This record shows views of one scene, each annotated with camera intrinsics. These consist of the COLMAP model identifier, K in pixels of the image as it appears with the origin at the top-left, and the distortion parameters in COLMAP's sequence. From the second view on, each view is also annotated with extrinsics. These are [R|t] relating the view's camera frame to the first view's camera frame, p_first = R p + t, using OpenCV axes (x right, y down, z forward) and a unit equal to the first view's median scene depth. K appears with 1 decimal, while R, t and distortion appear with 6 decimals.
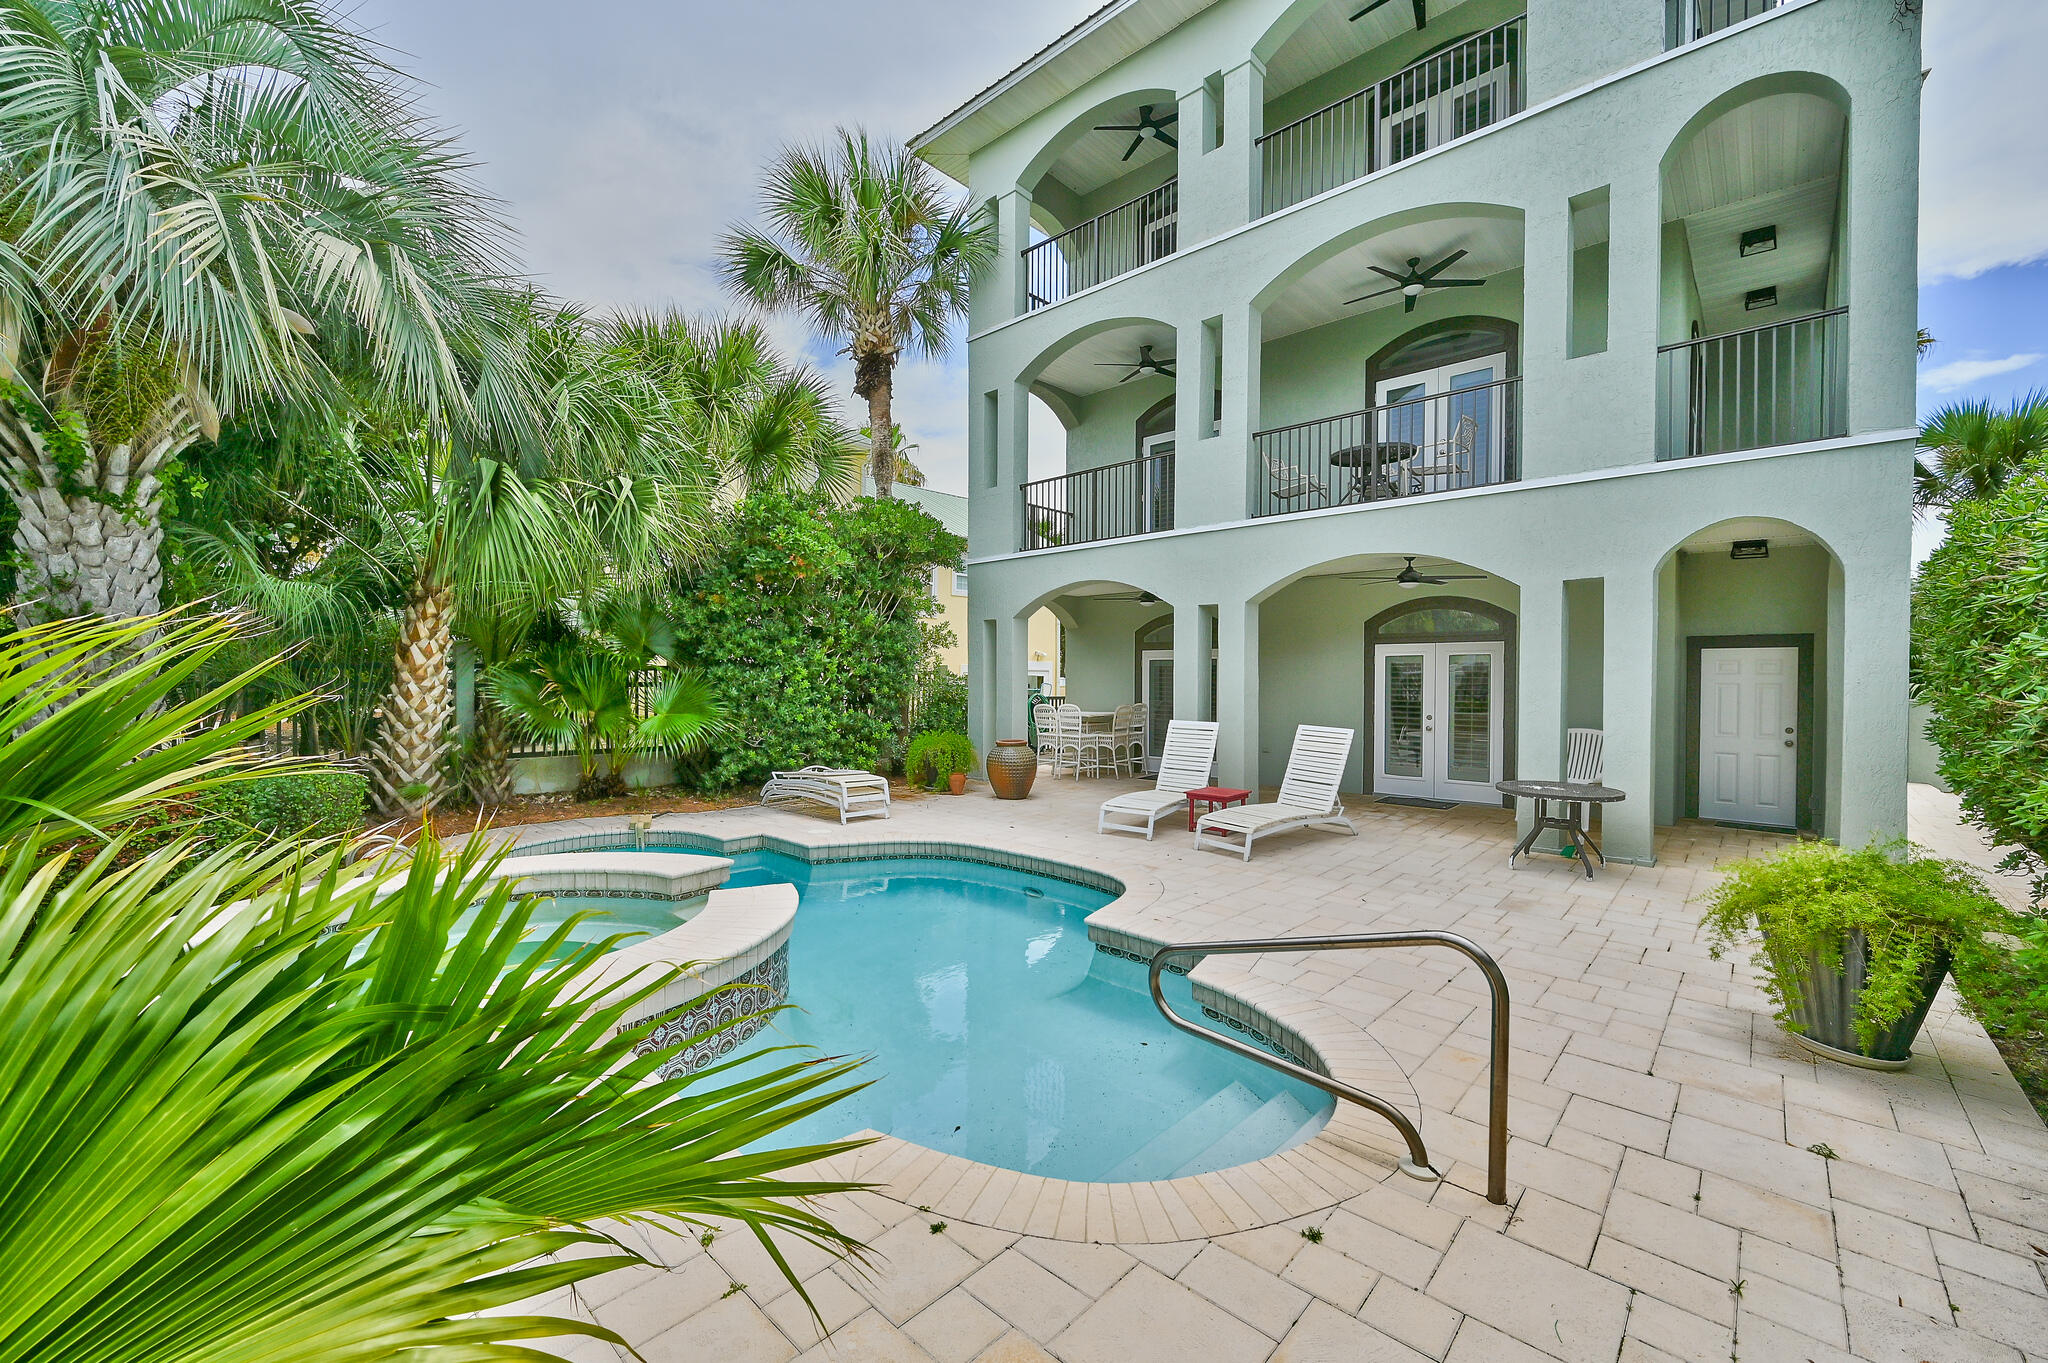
lens RADIAL K [[819.1, 0, 1024.0], [0, 819.1, 681.5], [0, 0, 1]] dist [-0.003035, 0.000787]
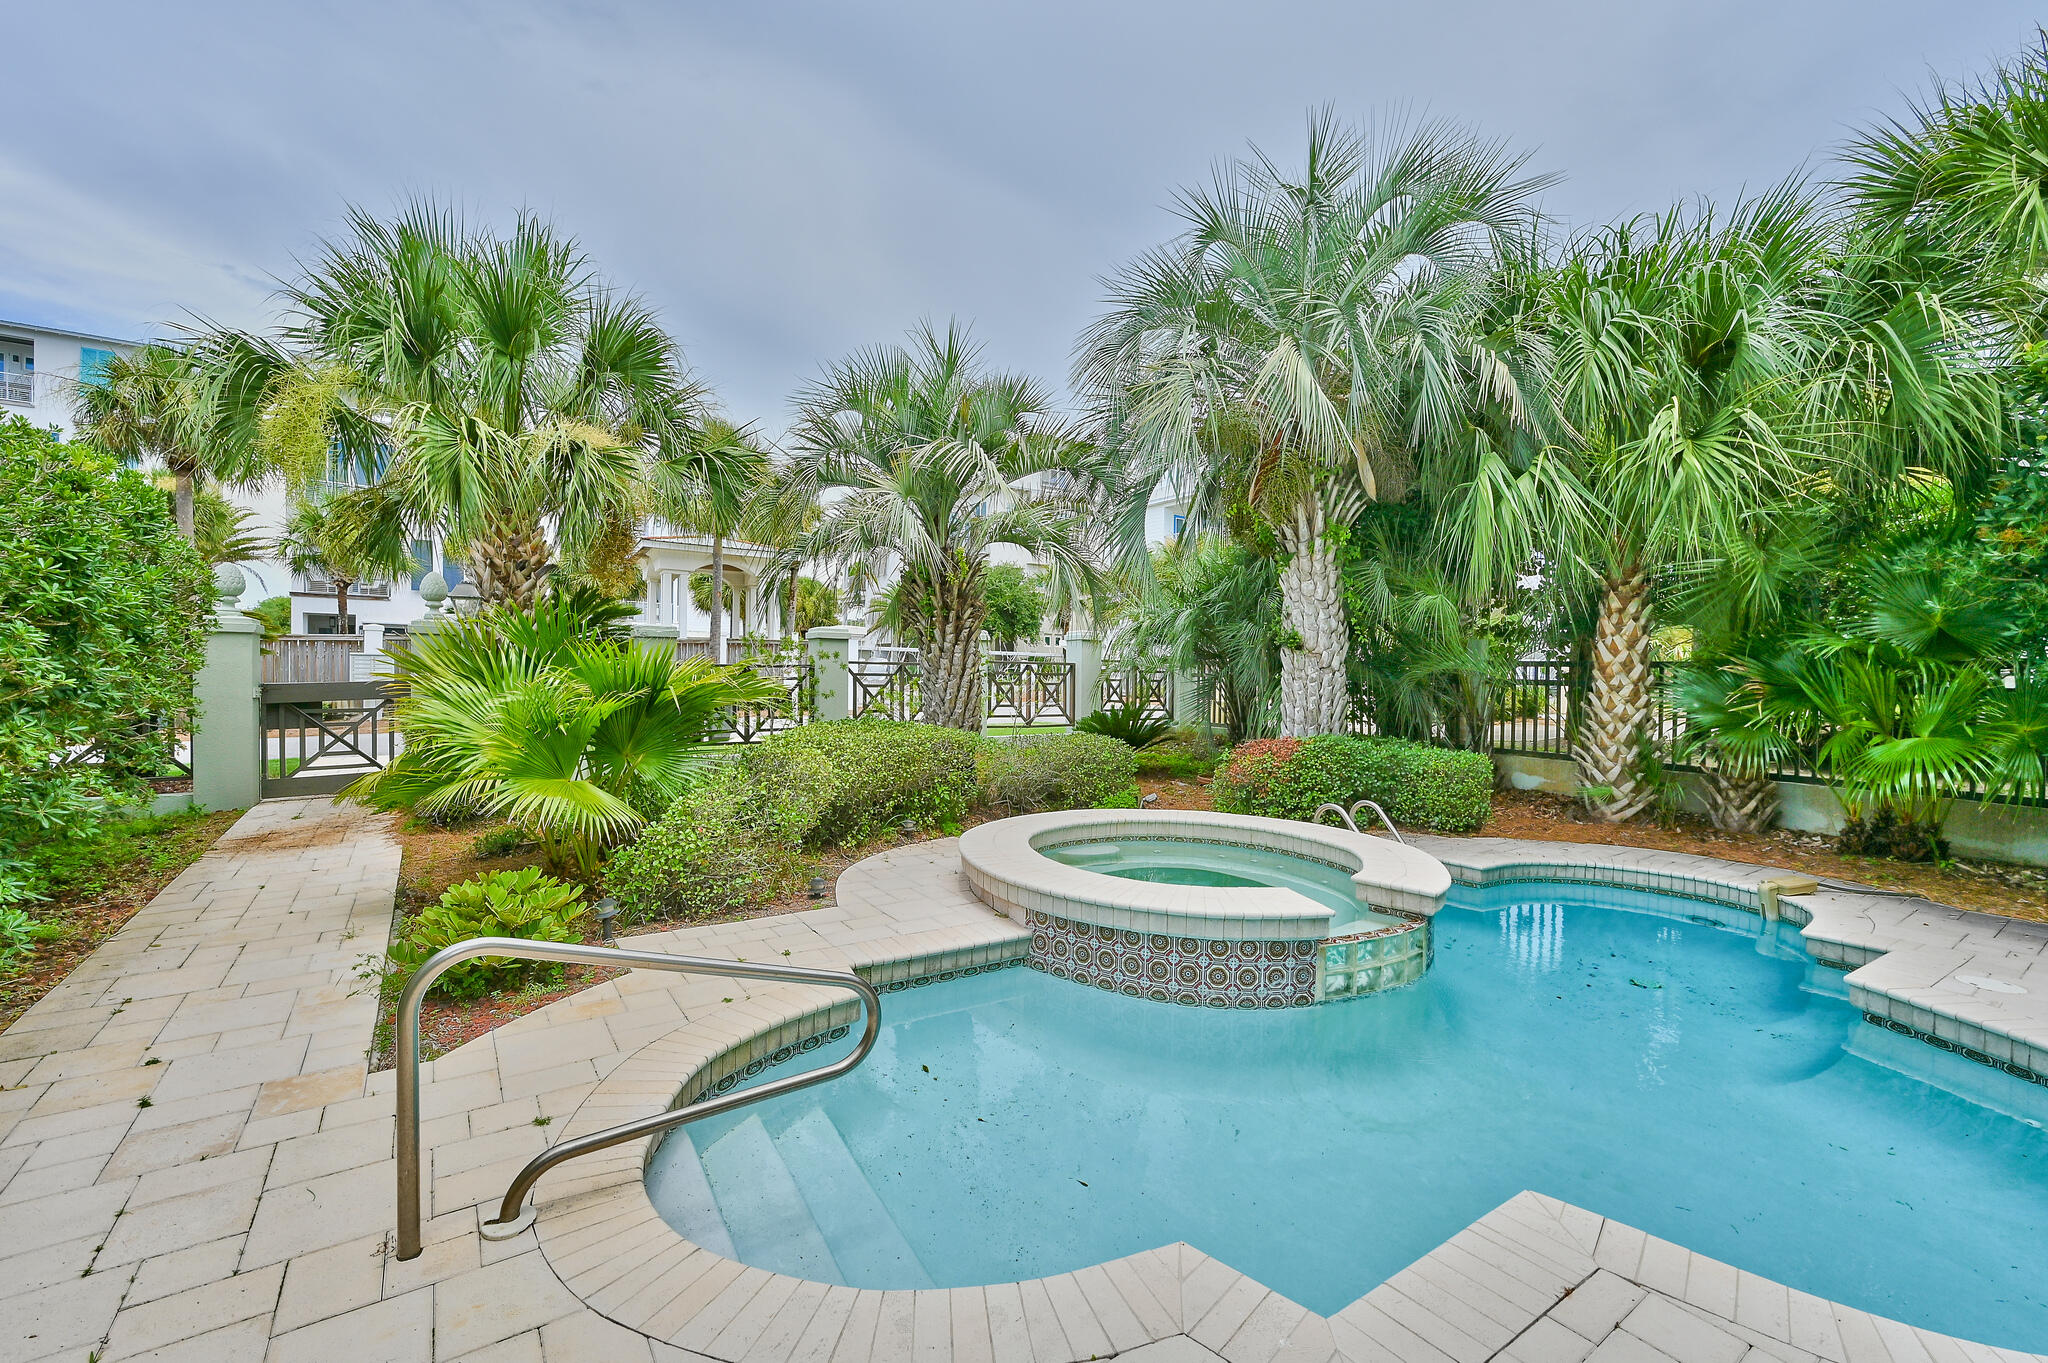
lens RADIAL K [[863.3, 0, 1024.0], [0, 863.3, 681.5], [0, 0, 1]] dist [-0.000094, -0.000006]
pose [[-0.228972, 0.005313, -0.973419, 0.406024], [-0.021245, 0.999720, 0.010454, 0.005942], [0.973201, 0.023074, -0.228795, 0.561003]]
